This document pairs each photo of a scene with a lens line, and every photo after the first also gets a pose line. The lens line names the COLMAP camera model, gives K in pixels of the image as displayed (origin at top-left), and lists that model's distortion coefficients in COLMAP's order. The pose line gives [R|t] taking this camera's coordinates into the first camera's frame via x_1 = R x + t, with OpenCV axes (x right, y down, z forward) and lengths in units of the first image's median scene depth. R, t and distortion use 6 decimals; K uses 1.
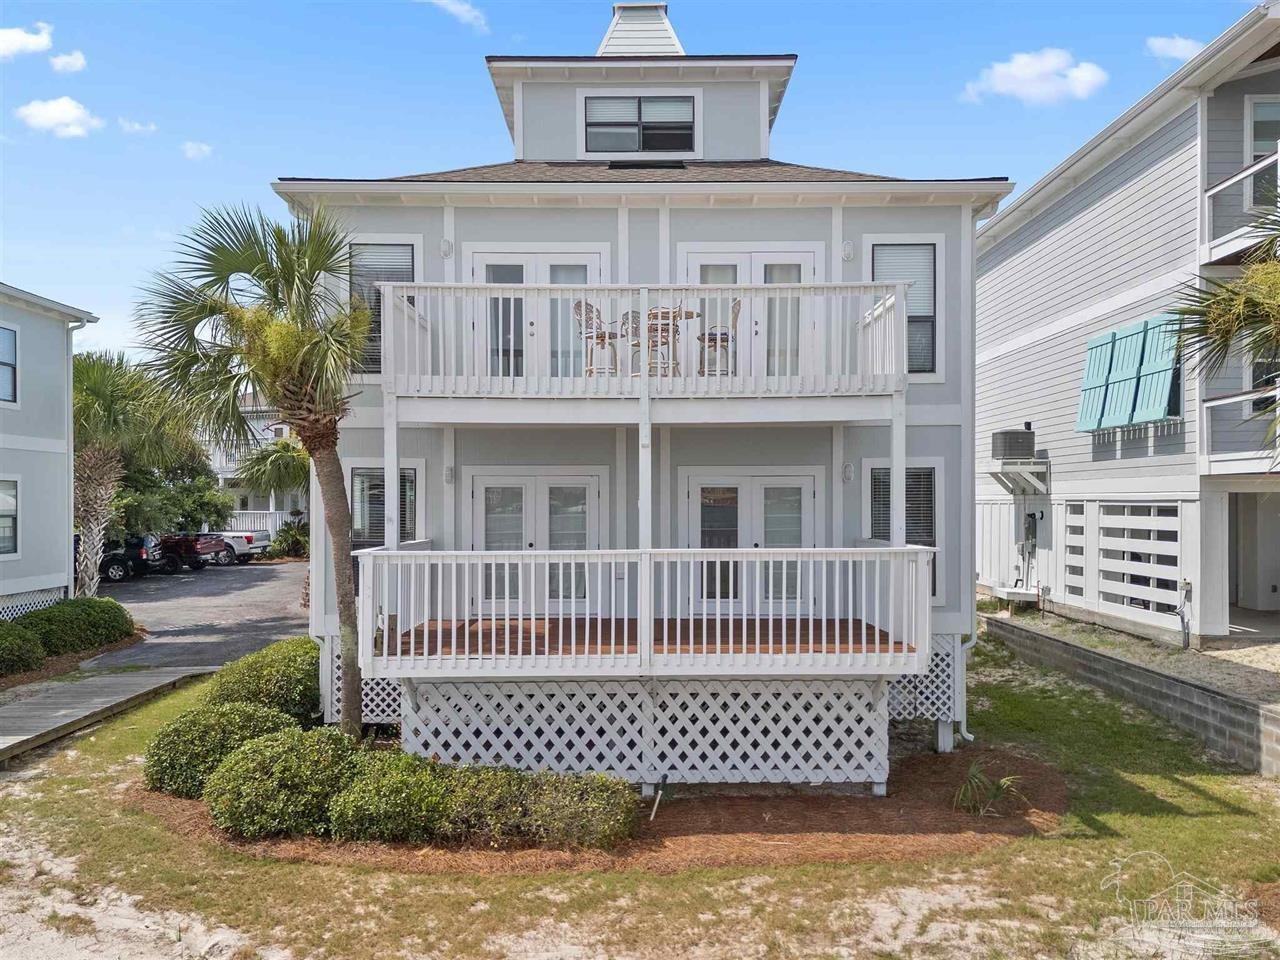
lens RADIAL K [[904.8, 0, 640.2], [0, 904.8, 458.5], [0, 0, 1]] dist [0.034687, -0.006238]
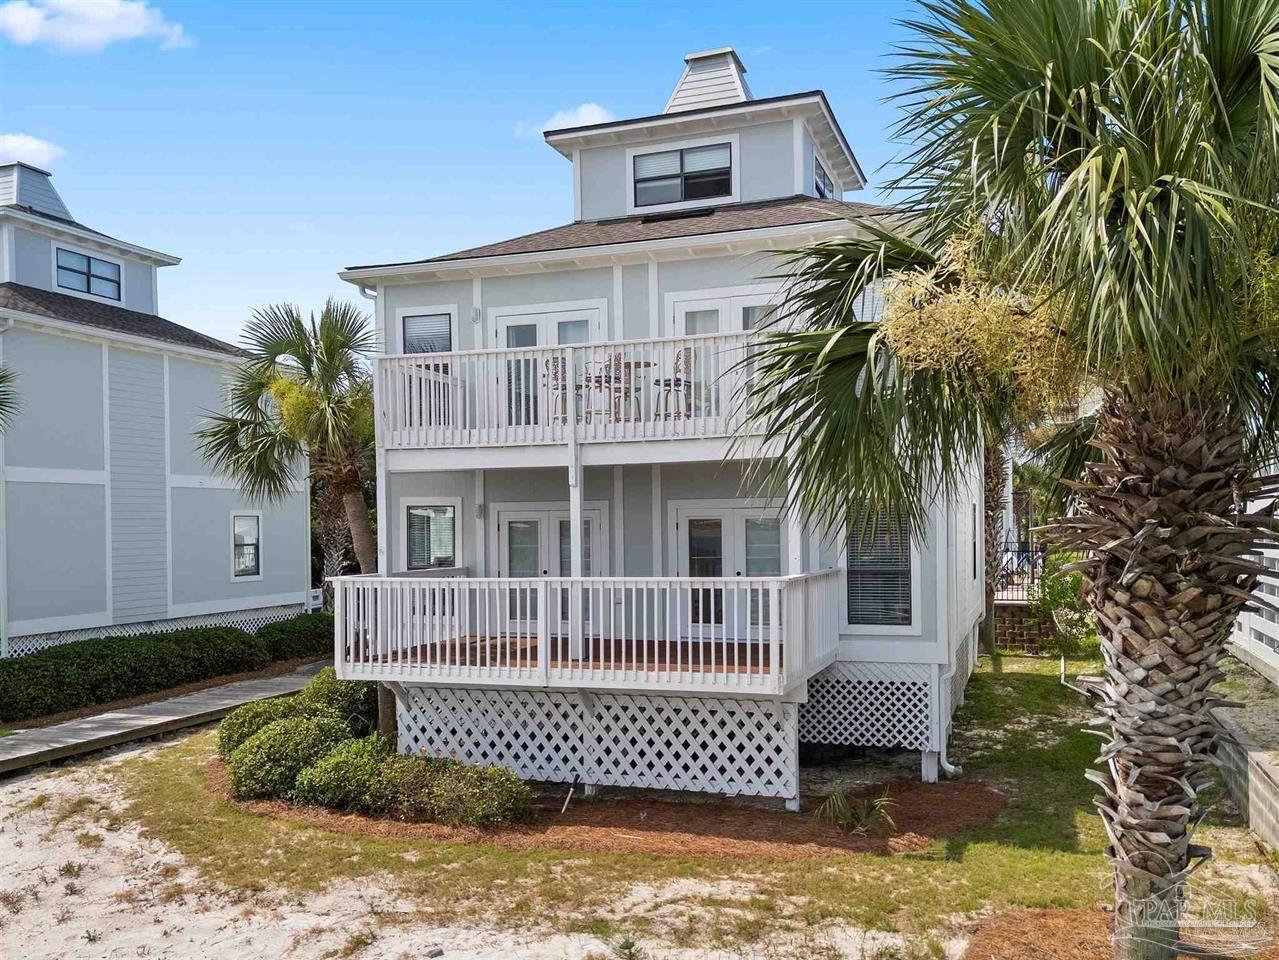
lens RADIAL K [[930.7, 0, 639.5], [0, 930.7, 480.0], [0, 0, 1]] dist [0.031046, 0.000923]
pose [[0.954359, -0.024282, -0.297673, 0.421134], [0.024070, 0.999701, -0.004378, -0.014110], [0.297690, -0.002987, 0.954658, -0.087168]]
